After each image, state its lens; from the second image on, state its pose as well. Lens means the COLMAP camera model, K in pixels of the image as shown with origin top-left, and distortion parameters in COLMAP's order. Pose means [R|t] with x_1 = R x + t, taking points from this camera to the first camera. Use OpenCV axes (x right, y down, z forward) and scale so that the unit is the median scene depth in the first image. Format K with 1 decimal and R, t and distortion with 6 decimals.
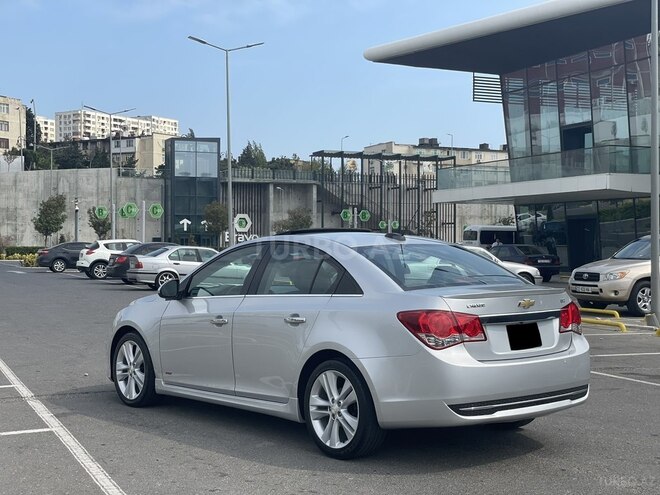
lens RADIAL K [[994.6, 0, 330.0], [0, 994.6, 247.5], [0, 0, 1]] dist [0.156704, -0.387606]
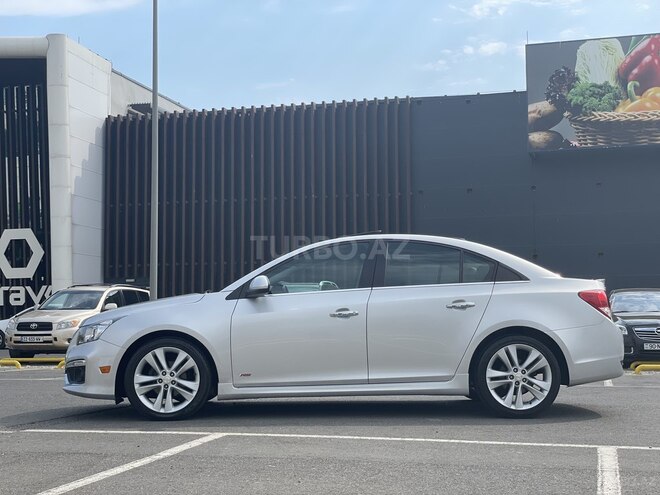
lens RADIAL K [[994.6, 0, 330.0], [0, 994.6, 247.5], [0, 0, 1]] dist [0.156704, -0.387606]
pose [[0.651645, 0.050706, 0.756828, -0.314655], [0.010115, 0.997093, -0.075513, 0.028979], [-0.758457, 0.056864, 0.649238, 0.117296]]
